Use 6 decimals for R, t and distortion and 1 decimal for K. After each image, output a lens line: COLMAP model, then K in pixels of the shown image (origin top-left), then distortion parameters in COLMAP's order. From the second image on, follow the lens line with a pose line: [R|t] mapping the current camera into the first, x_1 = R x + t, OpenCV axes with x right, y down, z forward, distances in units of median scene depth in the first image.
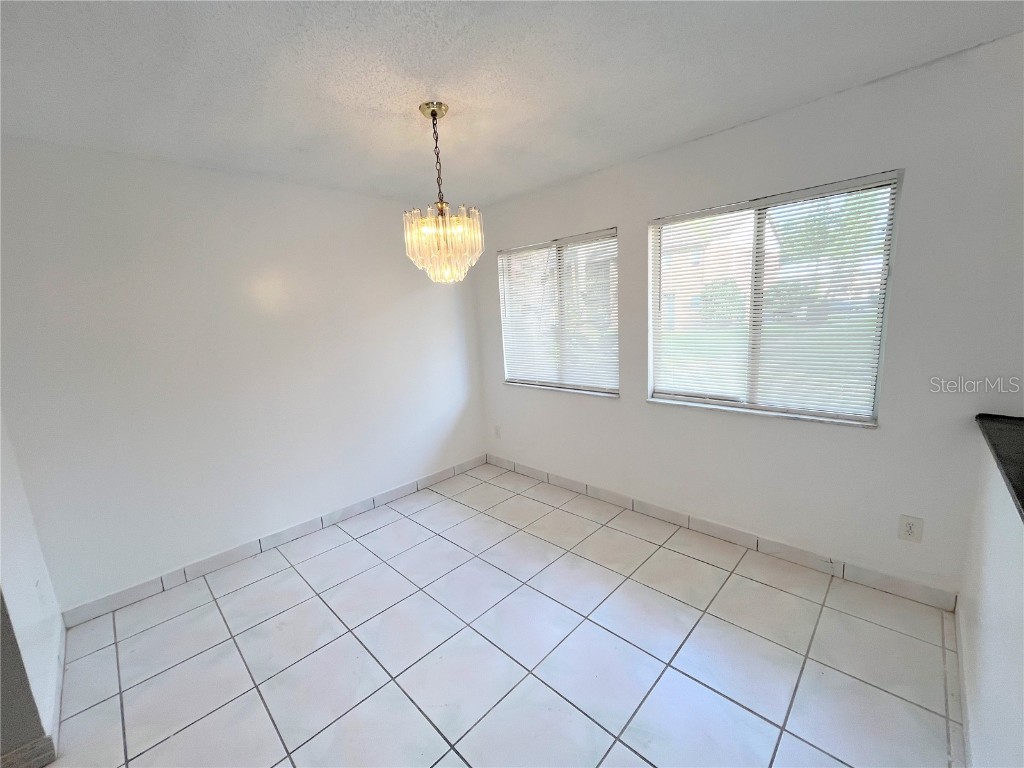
lens RADIAL K [[390.9, 0, 503.2], [0, 390.9, 384.0], [0, 0, 1]] dist [-0.008320, 0.000295]
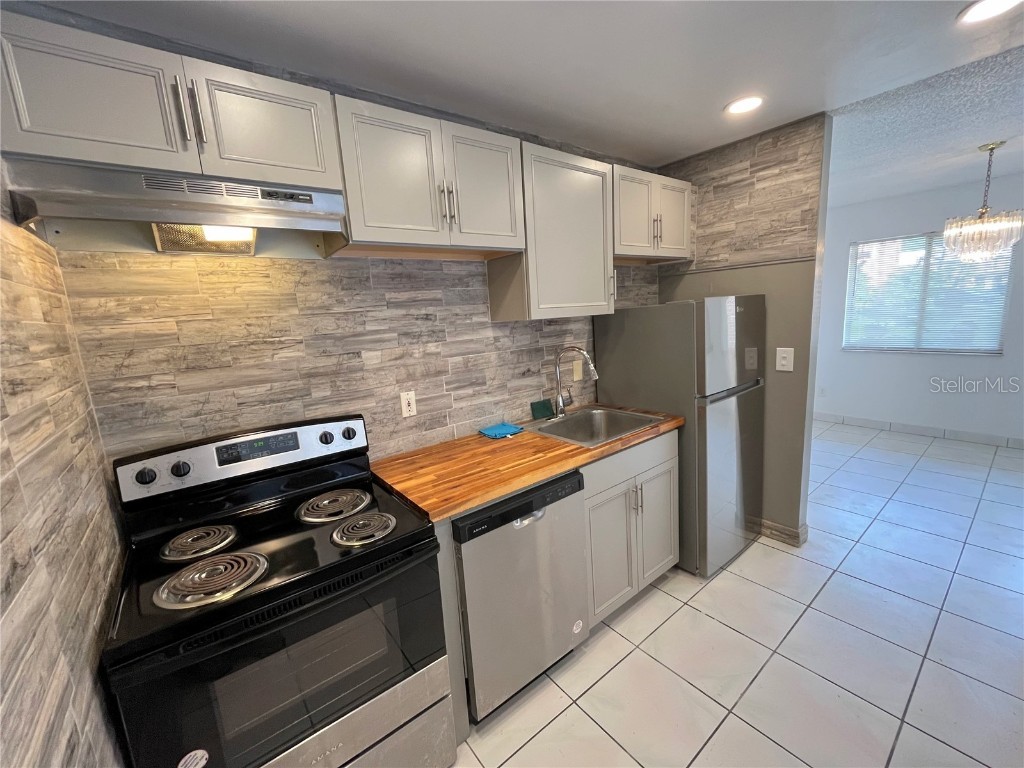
lens RADIAL K [[415.5, 0, 510.9], [0, 415.5, 387.6], [0, 0, 1]] dist [-0.001710, 0.000263]
pose [[0.988977, 0.016900, -0.147103, -1.130377], [-0.015965, 0.999844, 0.007532, 0.155938], [0.147207, -0.005101, 0.989093, -0.550143]]
